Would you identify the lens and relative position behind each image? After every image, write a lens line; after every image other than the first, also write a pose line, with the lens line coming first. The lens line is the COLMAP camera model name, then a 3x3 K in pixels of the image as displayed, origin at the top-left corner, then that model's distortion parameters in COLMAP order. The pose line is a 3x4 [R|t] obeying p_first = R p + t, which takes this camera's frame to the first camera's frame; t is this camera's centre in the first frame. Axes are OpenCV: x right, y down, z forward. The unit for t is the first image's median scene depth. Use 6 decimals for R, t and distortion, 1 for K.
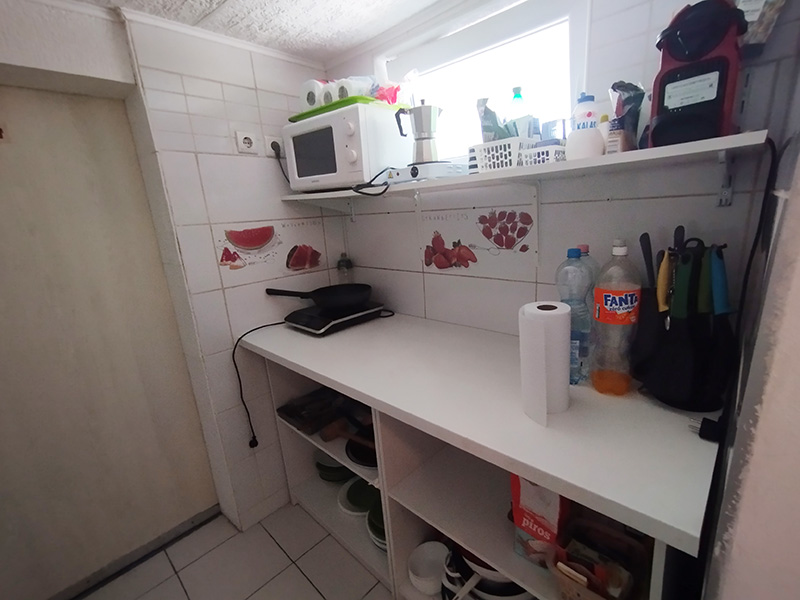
lens RADIAL K [[350.7, 0, 404.3], [0, 350.7, 307.3], [0, 0, 1]] dist [-0.000709, 0.000029]
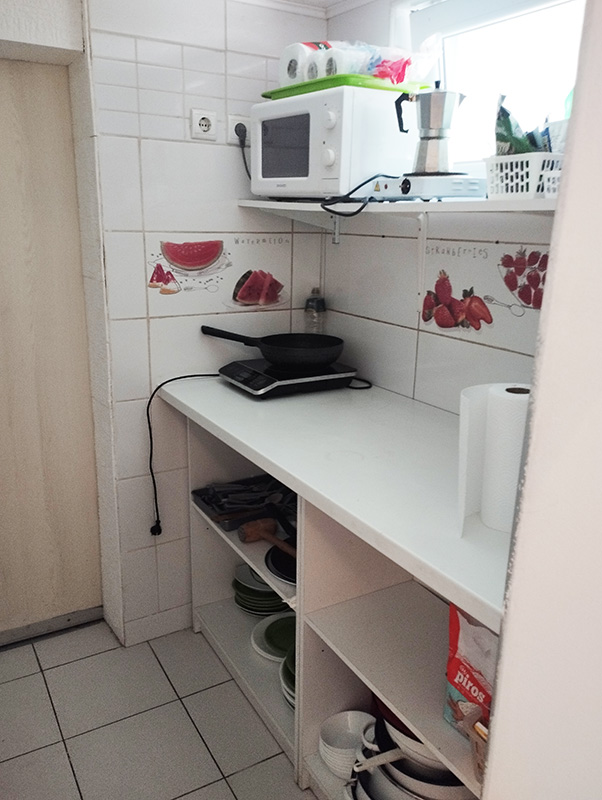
lens RADIAL K [[669.3, 0, 301.0], [0, 669.3, 400.0], [0, 0, 1]] dist [0.095928, -0.144232]
pose [[0.951953, 0.152514, -0.265564, 0.216974], [-0.149141, 0.988267, 0.032947, 0.026059], [0.267473, 0.008243, 0.963530, -0.321722]]
